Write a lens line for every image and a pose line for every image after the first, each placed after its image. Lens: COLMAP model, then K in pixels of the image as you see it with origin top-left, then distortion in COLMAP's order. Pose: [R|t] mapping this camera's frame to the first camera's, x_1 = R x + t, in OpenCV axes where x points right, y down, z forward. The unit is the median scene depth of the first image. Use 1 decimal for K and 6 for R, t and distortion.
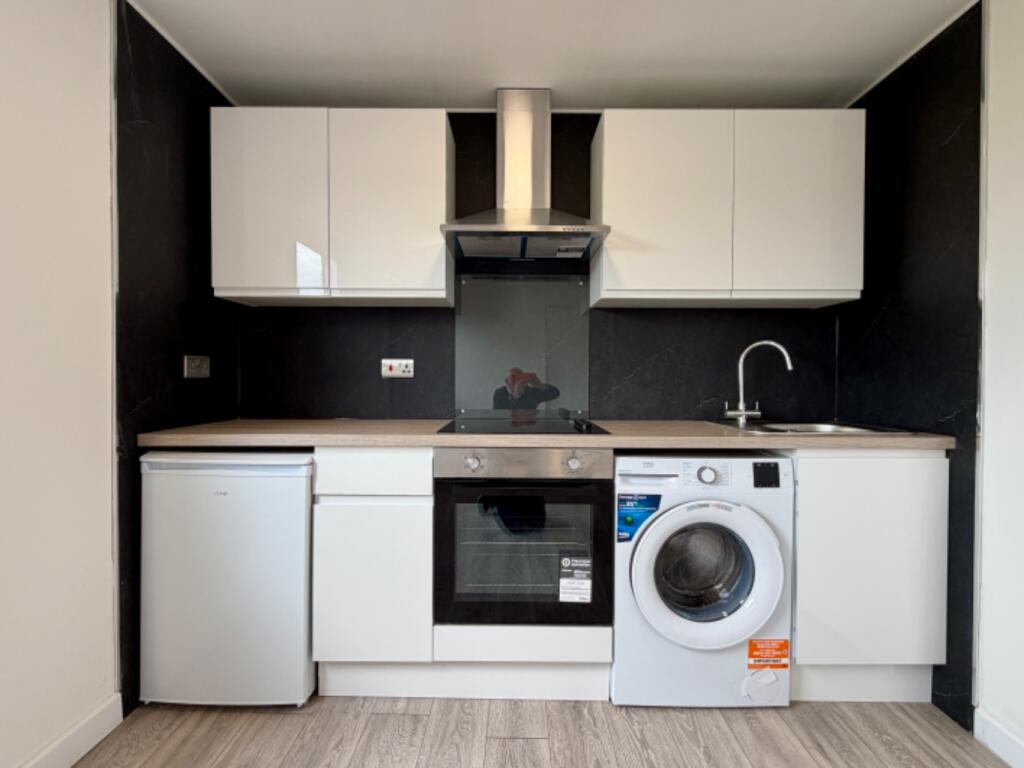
lens RADIAL K [[512.9, 0, 513.9], [0, 512.9, 386.0], [0, 0, 1]] dist [0.002499, -0.000592]
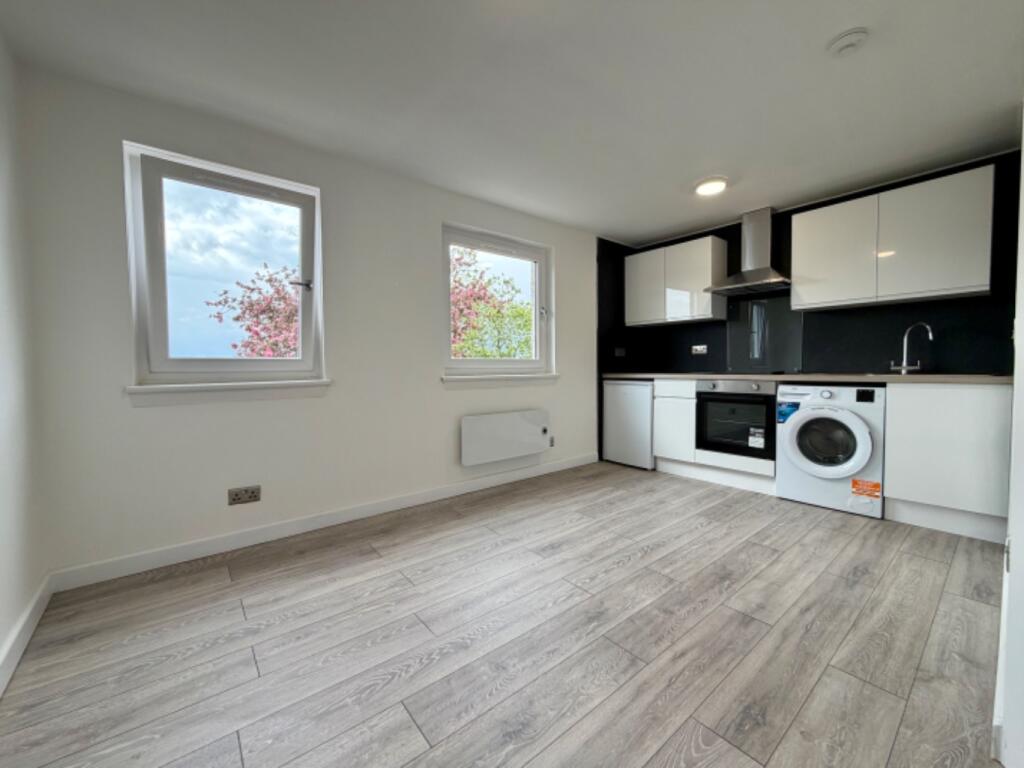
lens RADIAL K [[413.2, 0, 511.7], [0, 413.2, 384.8], [0, 0, 1]] dist [-0.000728, -0.000181]
pose [[0.639856, 0.020110, -0.768231, 0.830790], [0.006769, 0.999471, 0.031800, 0.072665], [0.768465, -0.025548, 0.639382, -1.016631]]
